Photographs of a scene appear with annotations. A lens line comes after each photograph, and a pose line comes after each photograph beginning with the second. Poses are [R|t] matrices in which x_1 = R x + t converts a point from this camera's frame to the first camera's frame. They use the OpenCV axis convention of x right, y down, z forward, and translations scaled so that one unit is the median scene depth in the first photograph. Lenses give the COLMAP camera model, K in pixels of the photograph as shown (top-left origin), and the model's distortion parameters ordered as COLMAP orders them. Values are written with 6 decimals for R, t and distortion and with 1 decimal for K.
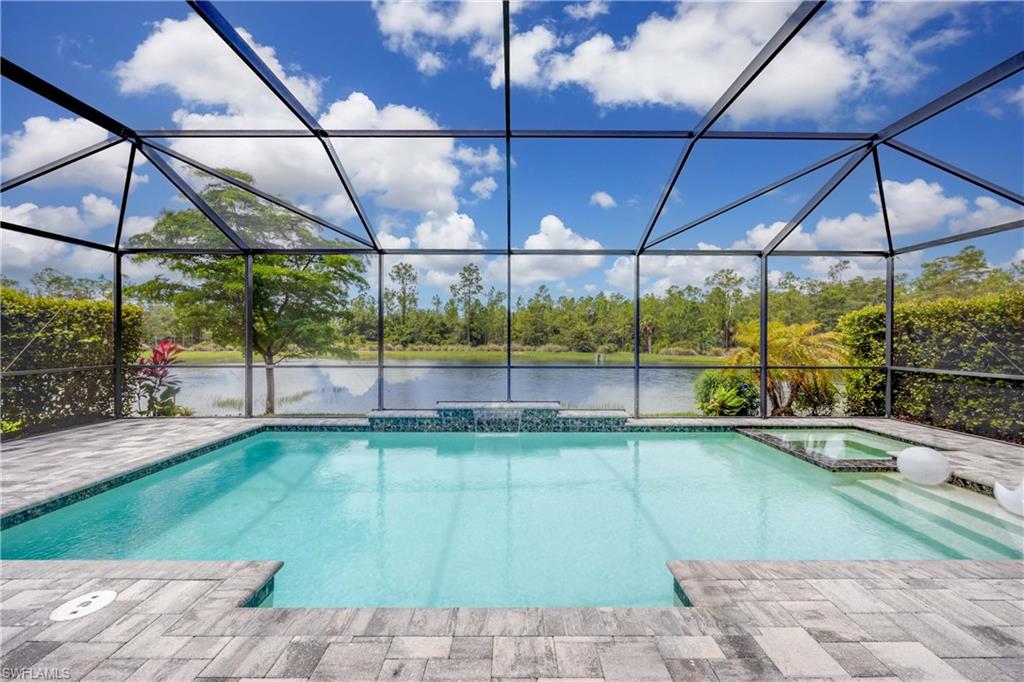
lens RADIAL K [[393.5, 0, 512.0], [0, 393.5, 341.0], [0, 0, 1]] dist [-0.000720, -0.000019]
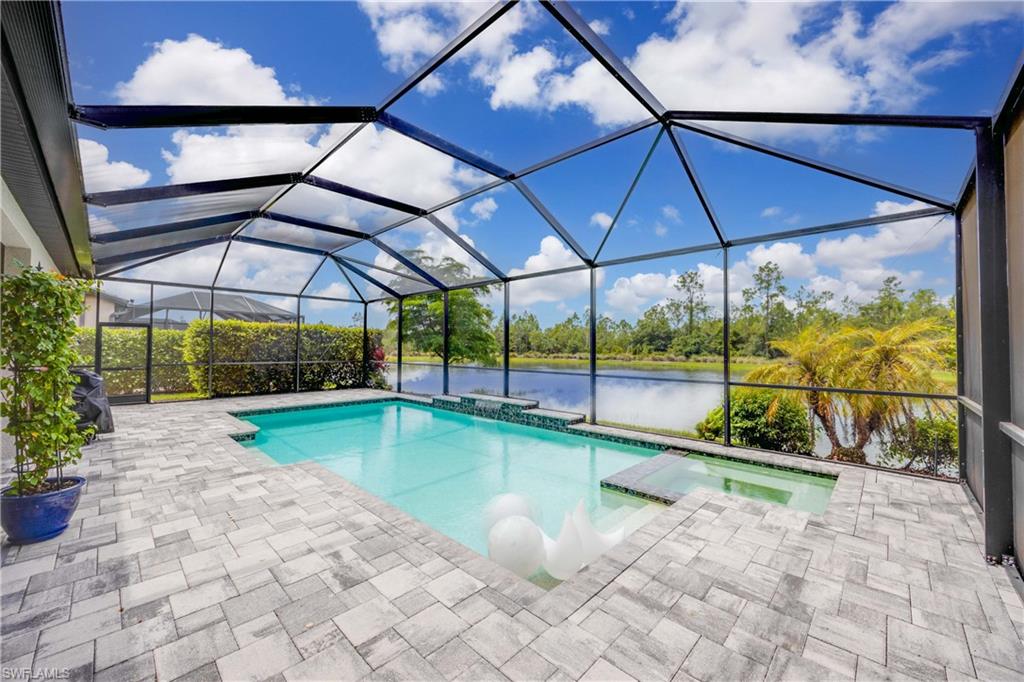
lens RADIAL K [[387.7, 0, 512.0], [0, 387.7, 341.0], [0, 0, 1]] dist [-0.000251, -0.000030]
pose [[0.724644, -0.008102, -0.689076, 0.847244], [-0.010599, 0.999682, -0.022900, 0.000778], [0.689042, 0.023898, 0.724328, 0.097527]]
